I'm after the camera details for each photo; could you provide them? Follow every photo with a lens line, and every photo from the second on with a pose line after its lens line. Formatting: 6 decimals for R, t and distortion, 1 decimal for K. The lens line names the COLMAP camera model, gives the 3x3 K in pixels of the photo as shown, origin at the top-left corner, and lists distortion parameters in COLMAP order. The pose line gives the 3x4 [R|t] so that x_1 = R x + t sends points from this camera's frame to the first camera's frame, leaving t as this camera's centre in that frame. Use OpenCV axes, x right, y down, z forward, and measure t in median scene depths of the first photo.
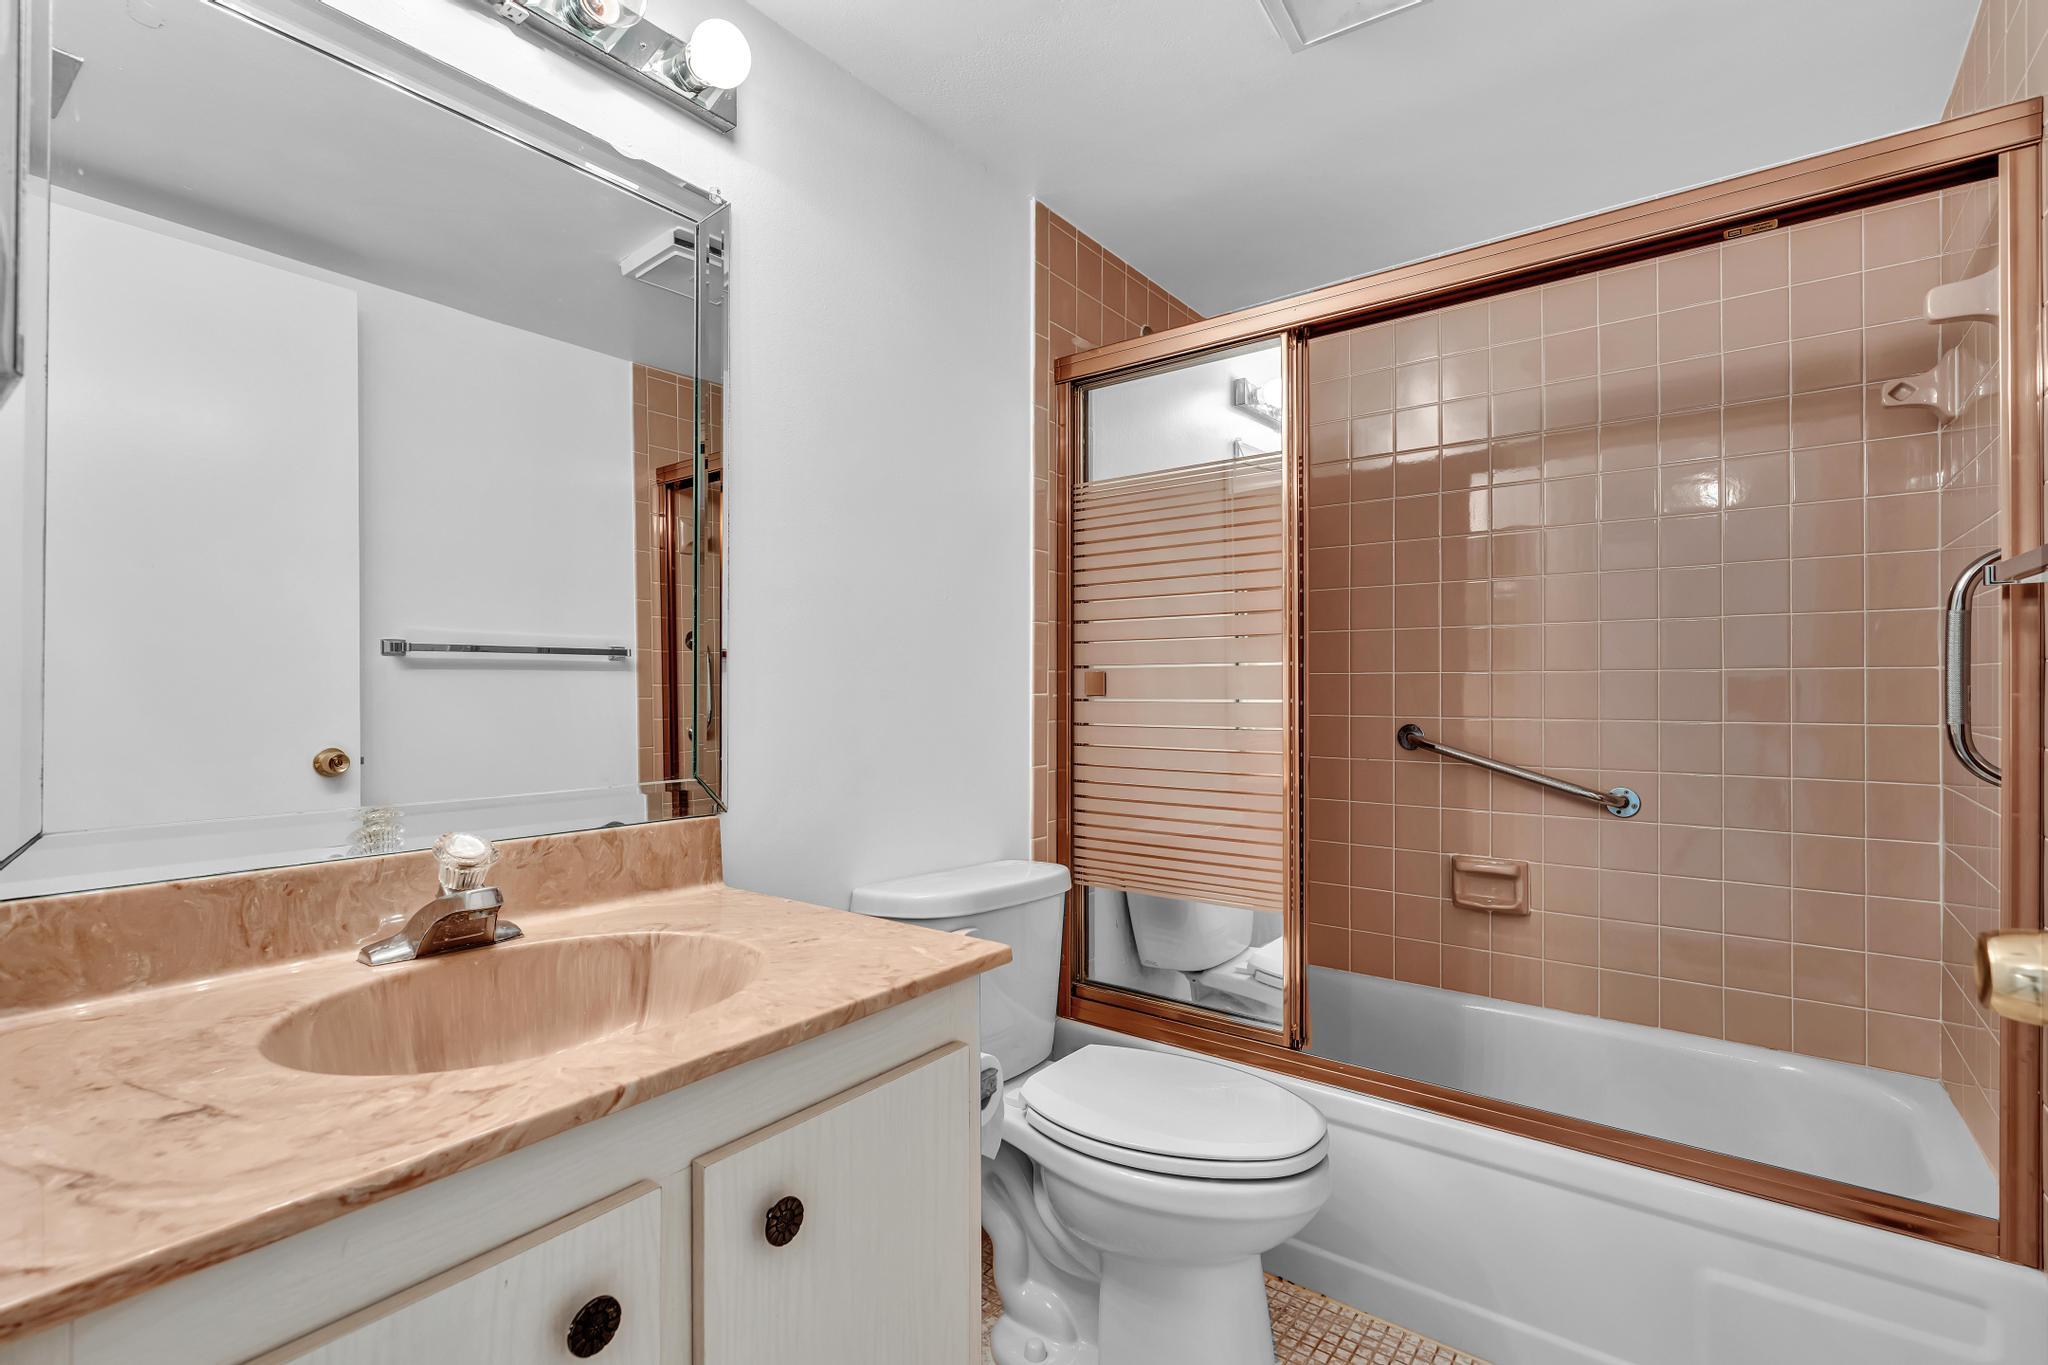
lens RADIAL K [[916.7, 0, 1025.7], [0, 916.7, 673.9], [0, 0, 1]] dist [-0.001414, 0.001122]
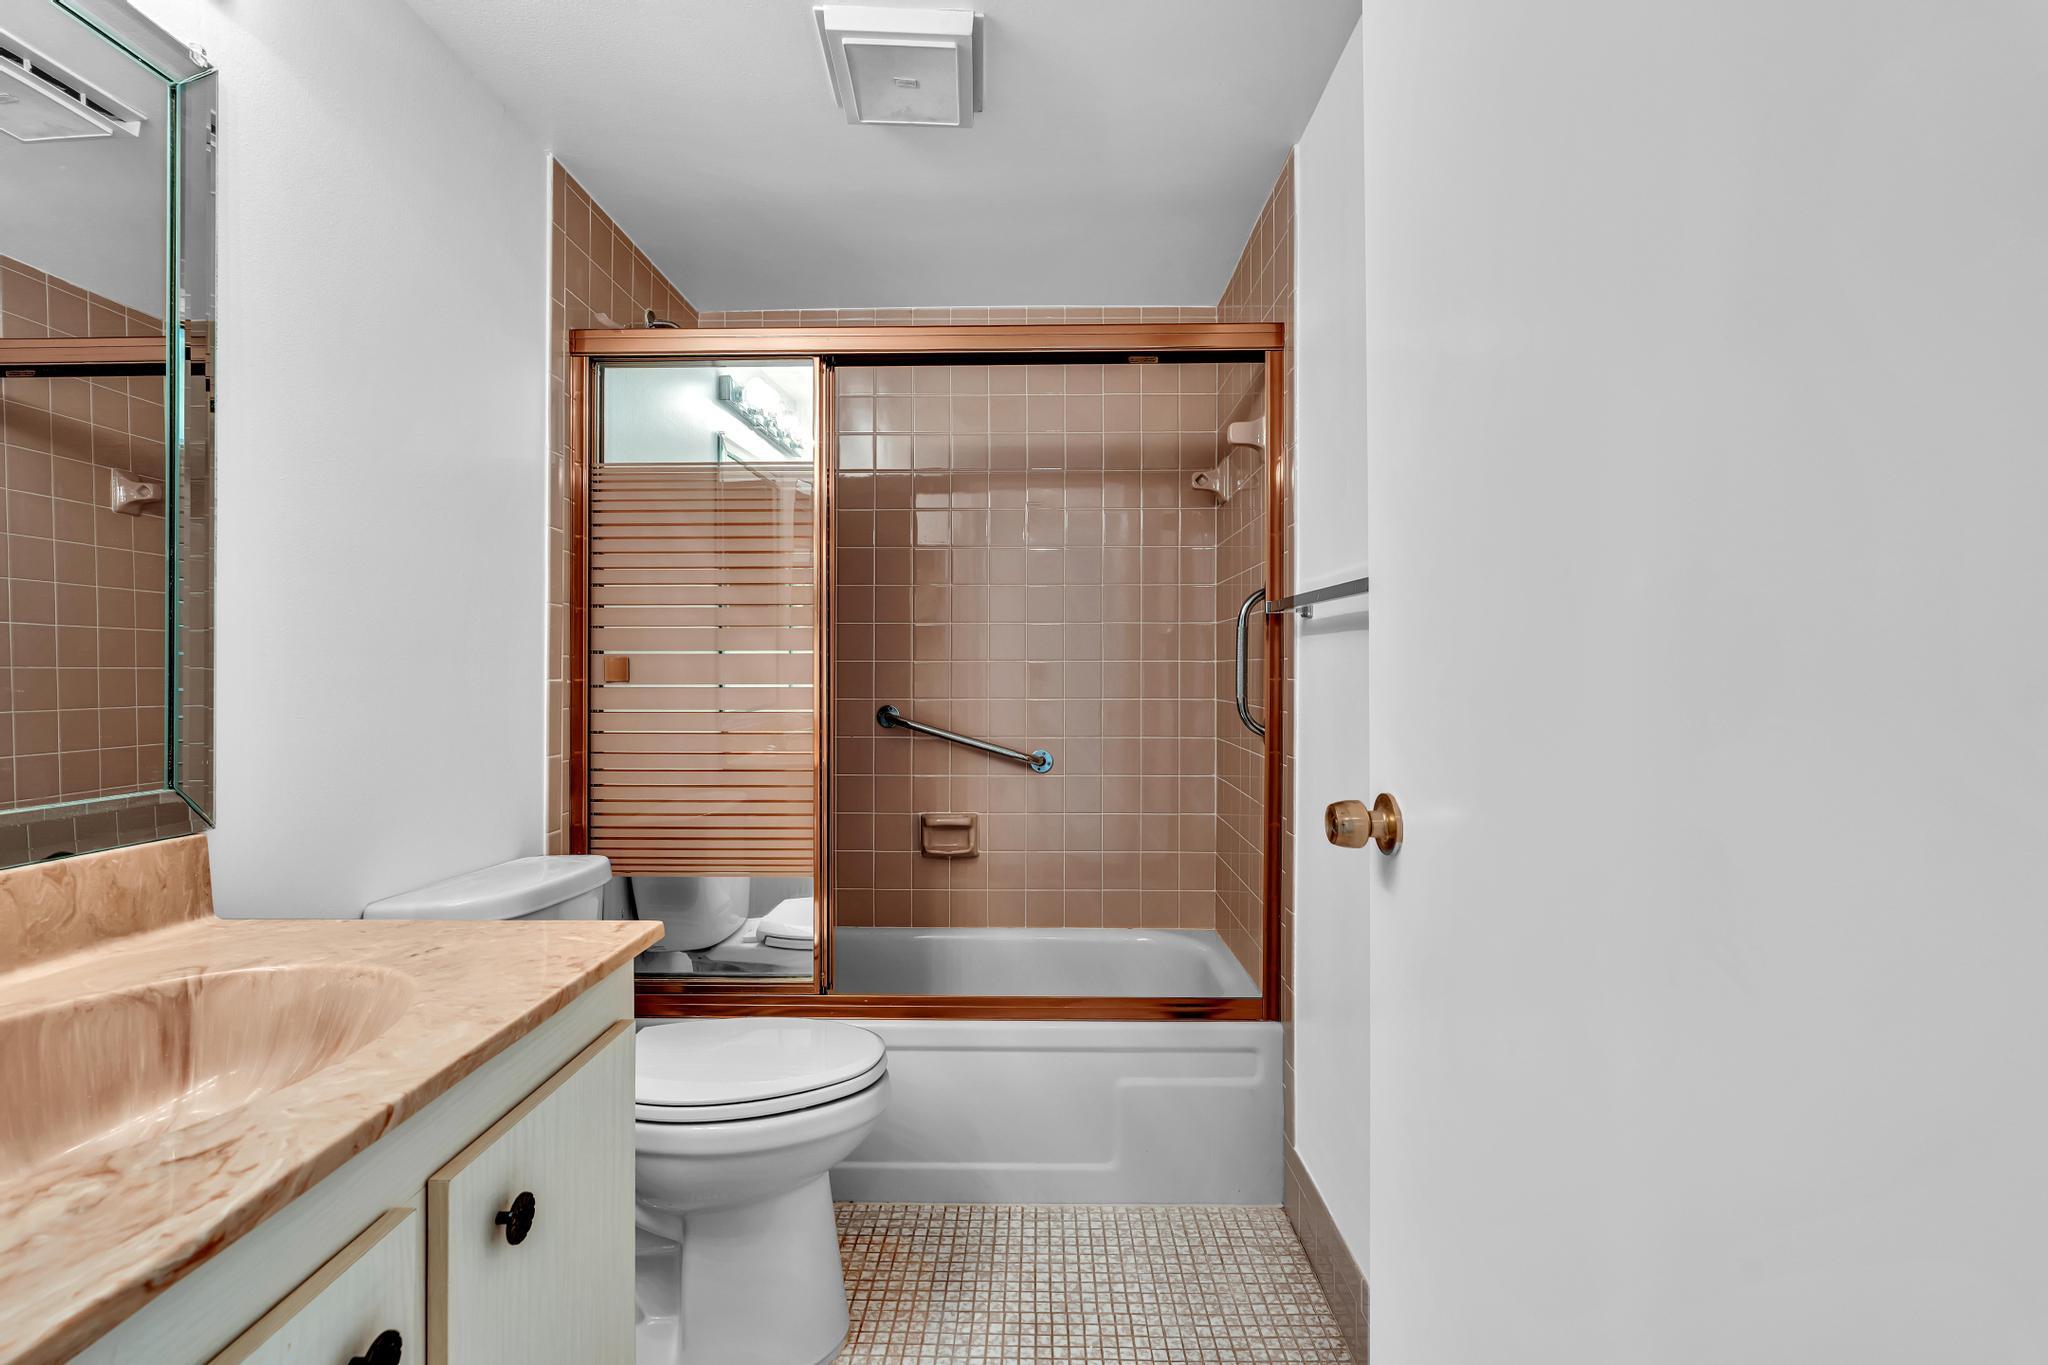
lens RADIAL K [[895.7, 0, 1015.1], [0, 895.7, 657.2], [0, 0, 1]] dist [-0.002815, 0.004318]
pose [[0.816220, 0.011891, 0.577618, -0.150818], [-0.010150, 0.999929, -0.006242, -0.001166], [-0.577652, -0.000768, 0.816283, -0.034394]]
